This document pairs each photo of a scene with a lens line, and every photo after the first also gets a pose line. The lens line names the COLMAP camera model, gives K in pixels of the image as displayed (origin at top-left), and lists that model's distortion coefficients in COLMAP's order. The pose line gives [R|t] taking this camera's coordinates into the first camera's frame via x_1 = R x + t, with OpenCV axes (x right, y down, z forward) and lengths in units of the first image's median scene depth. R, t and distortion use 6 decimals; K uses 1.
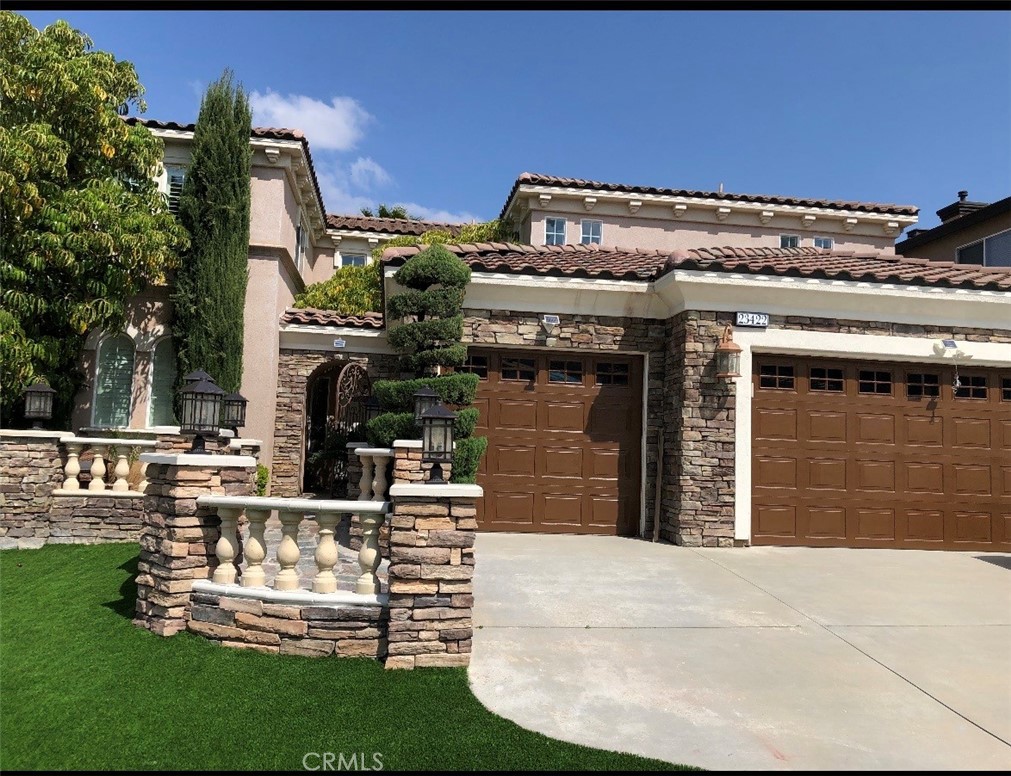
lens RADIAL K [[844.4, 0, 506.0], [0, 844.4, 387.9], [0, 0, 1]] dist [0.005715, 0.000565]
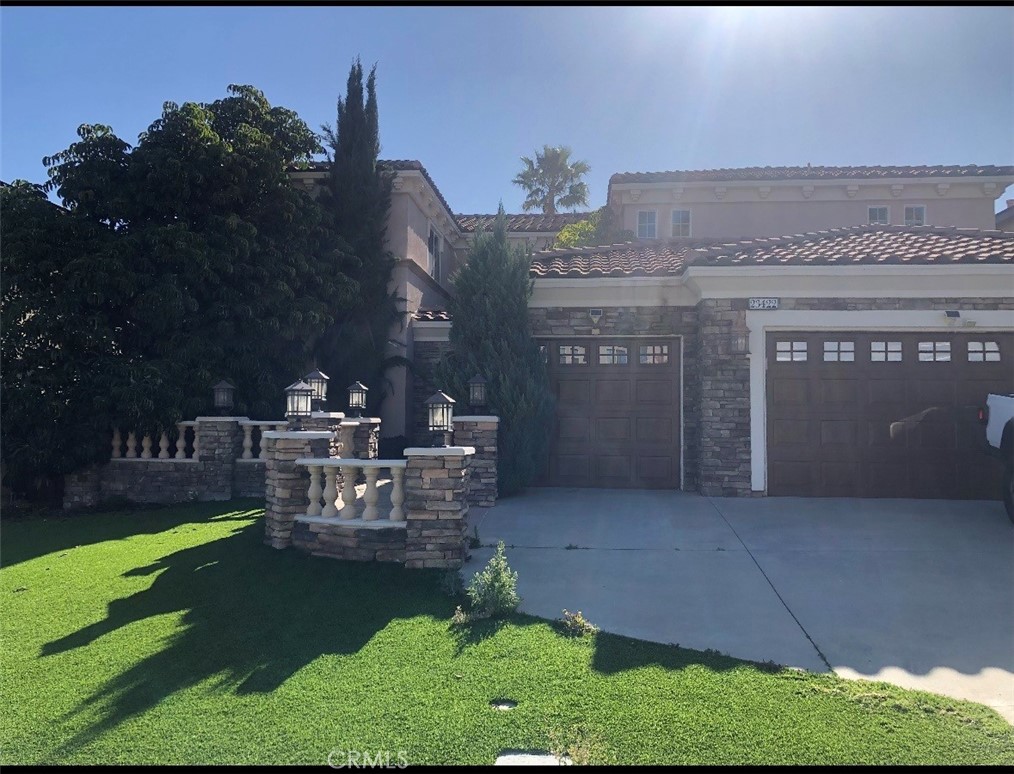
lens RADIAL K [[846.9, 0, 507.5], [0, 846.9, 386.9], [0, 0, 1]] dist [0.005715, 0.000565]
pose [[0.972180, -0.038970, -0.230971, 0.216224], [0.046623, 0.998526, 0.027770, -0.015159], [0.229549, -0.037766, 0.972564, -0.230997]]
